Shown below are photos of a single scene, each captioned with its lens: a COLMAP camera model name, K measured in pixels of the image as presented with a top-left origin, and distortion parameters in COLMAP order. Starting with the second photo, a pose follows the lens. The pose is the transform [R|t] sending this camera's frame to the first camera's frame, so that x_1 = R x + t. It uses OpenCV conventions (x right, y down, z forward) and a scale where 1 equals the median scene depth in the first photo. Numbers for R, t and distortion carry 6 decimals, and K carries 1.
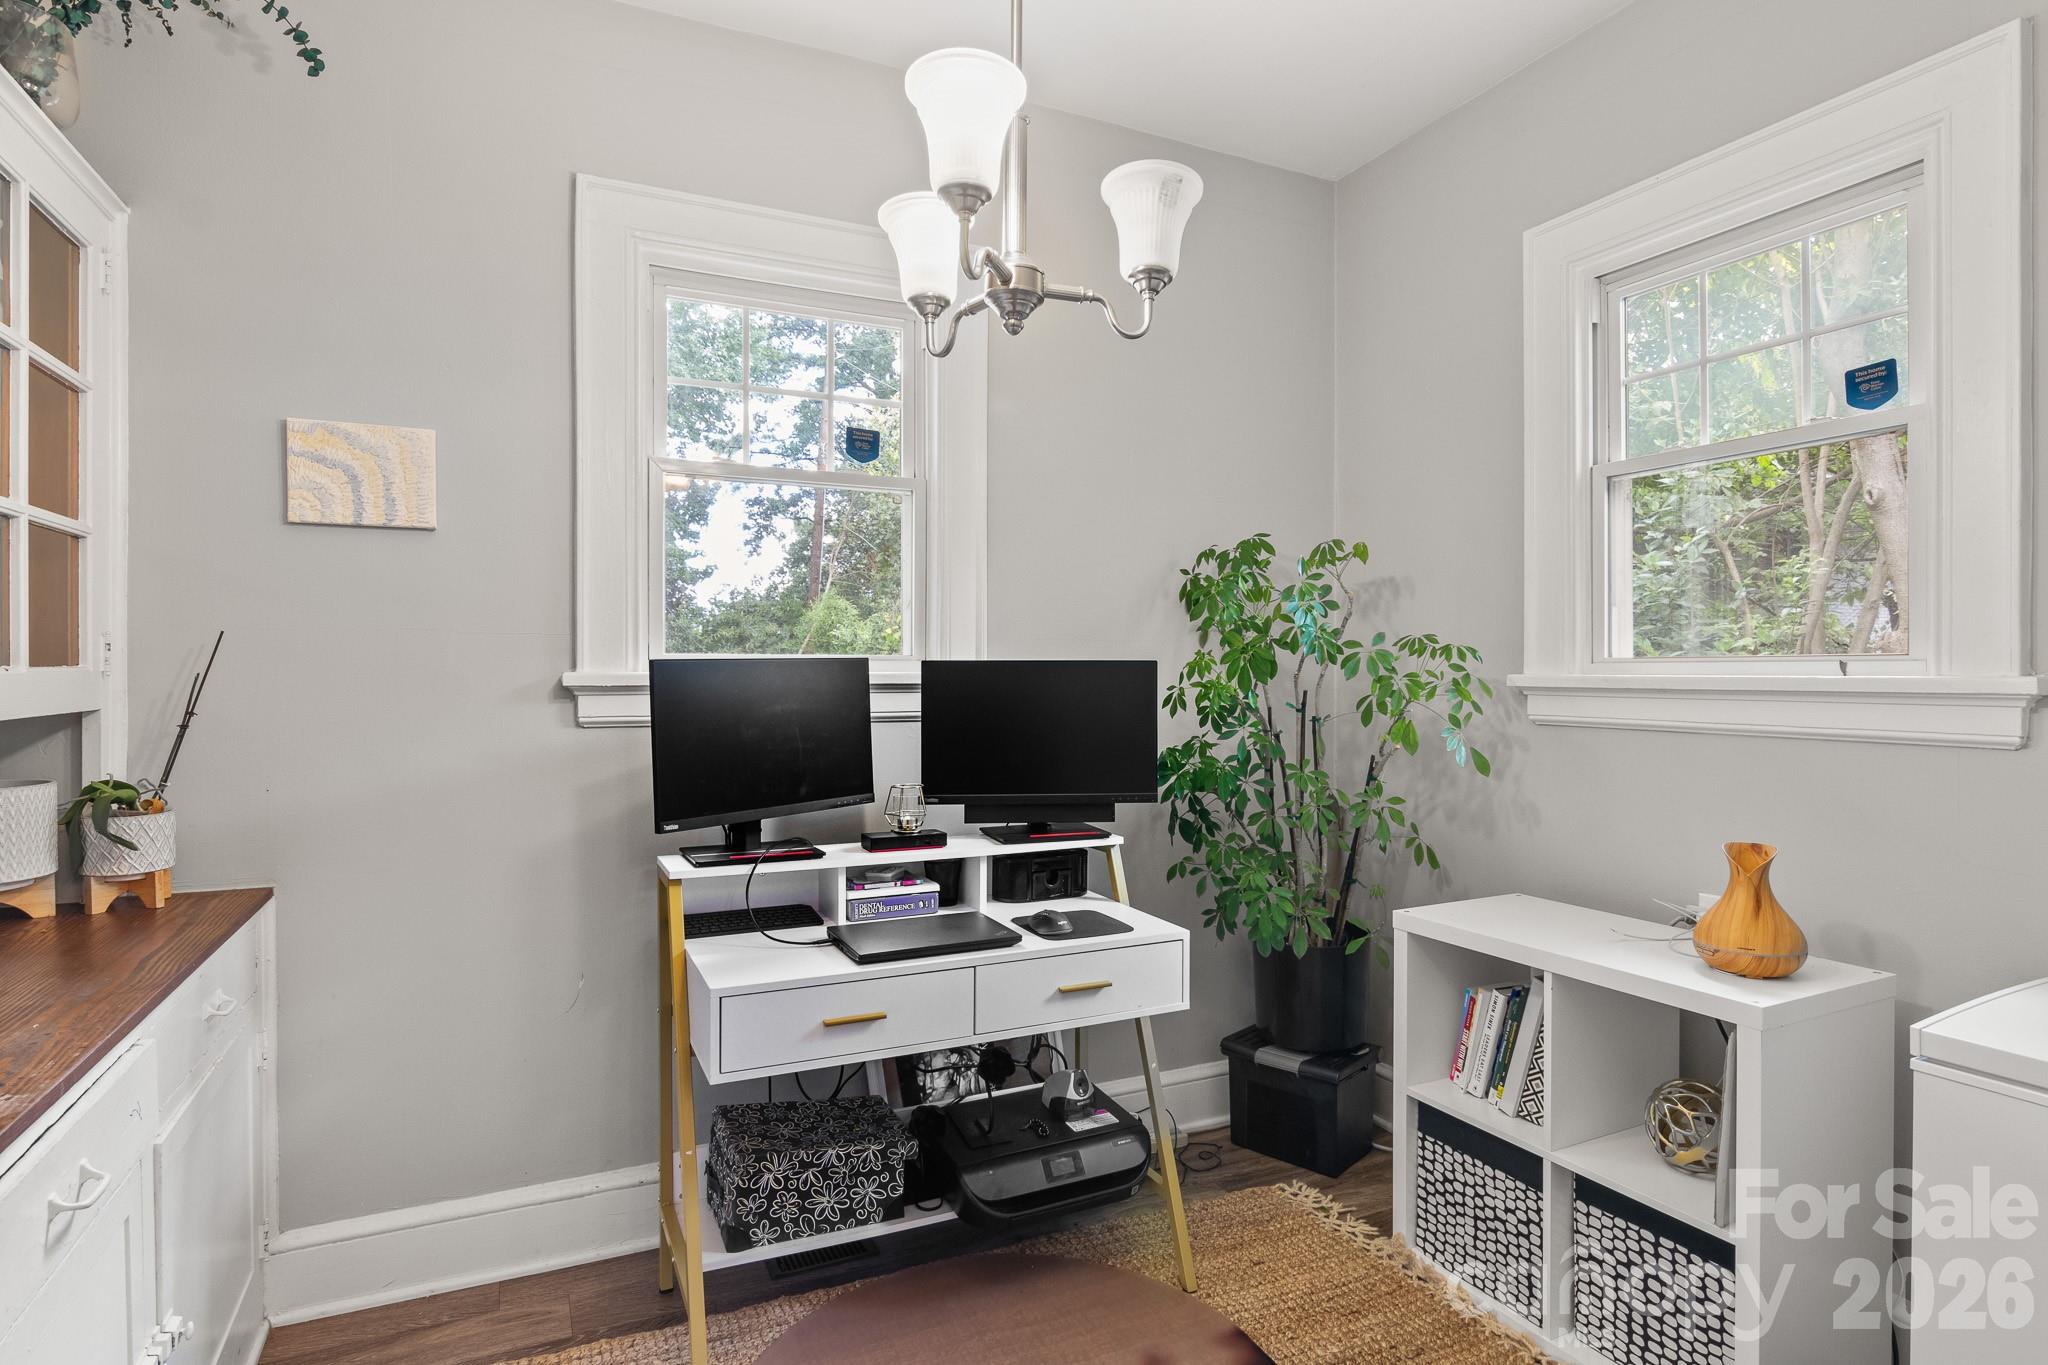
lens RADIAL K [[1092.9, 0, 1033.6], [0, 1092.9, 671.0], [0, 0, 1]] dist [-0.004692, -0.001479]
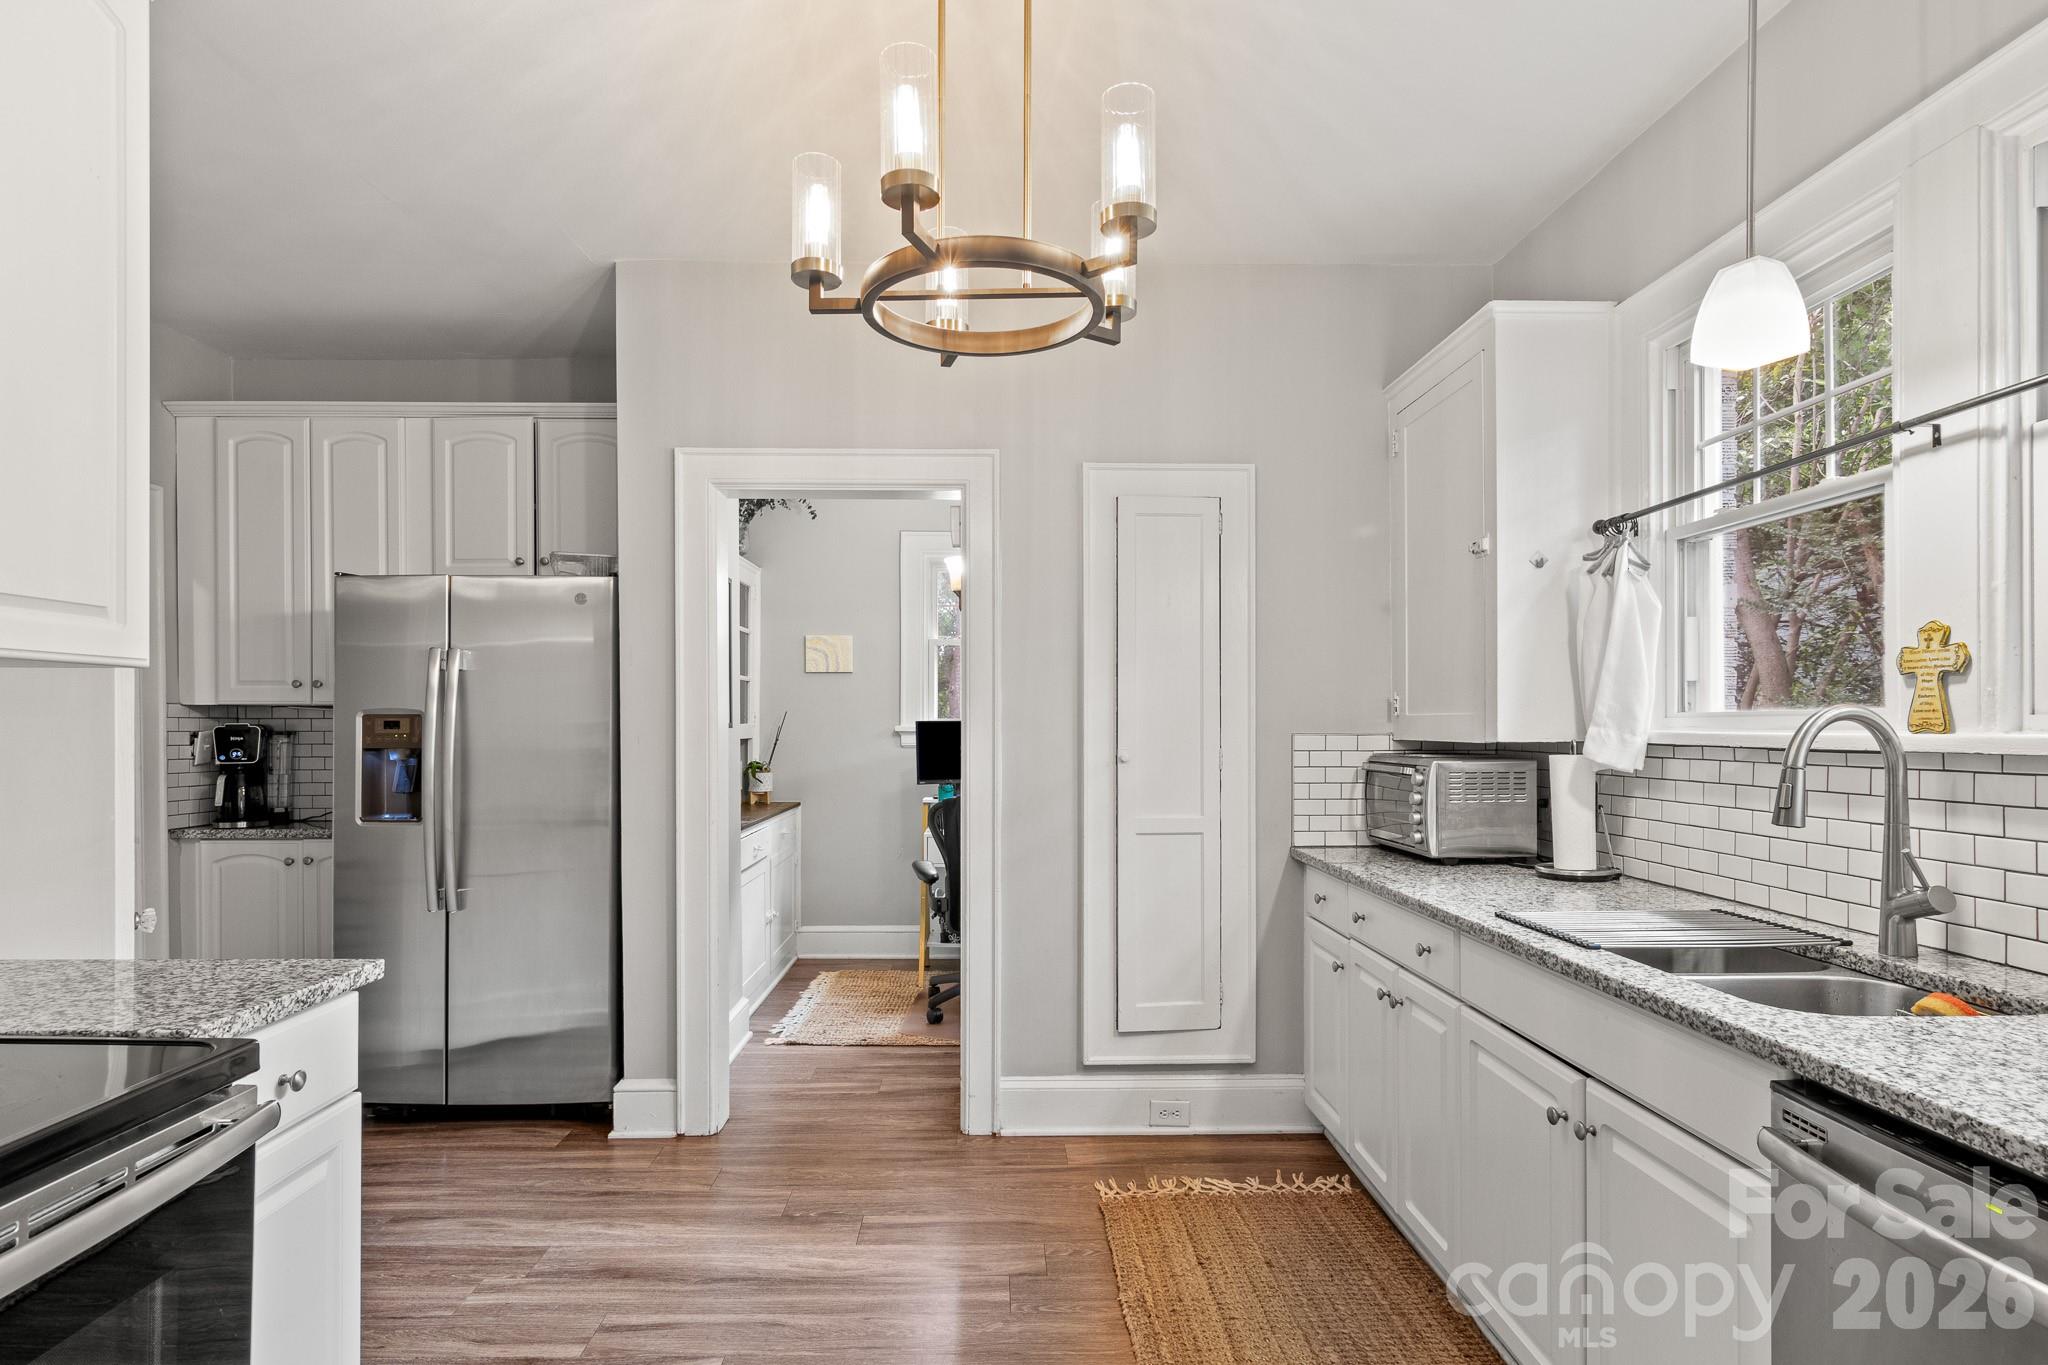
lens RADIAL K [[1051.1, 0, 1026.7], [0, 1051.1, 695.4], [0, 0, 1]] dist [-0.002331, 0.000011]
pose [[0.912192, -0.008837, -0.409667, 0.931404], [-0.002183, 0.999648, -0.026426, -0.006419], [0.409757, 0.025000, 0.911852, -1.219567]]
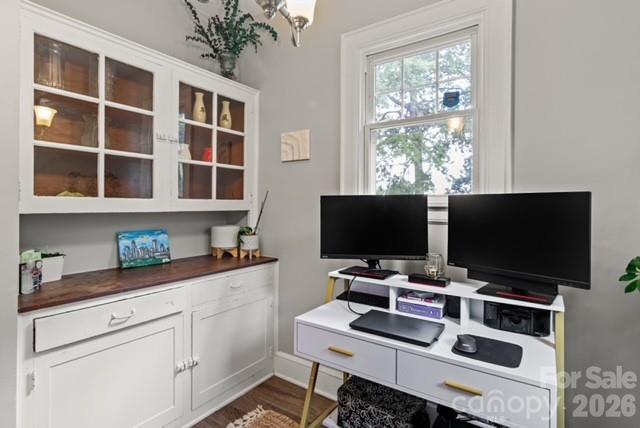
lens RADIAL K [[331.6, 0, 320.6], [0, 331.6, 203.2], [0, 0, 1]] dist [0.001231, 0.000034]
pose [[0.494286, -0.002140, -0.869297, 0.368635], [-0.008689, 0.999935, -0.007402, 0.013595], [0.869256, 0.011212, 0.494235, 0.546374]]
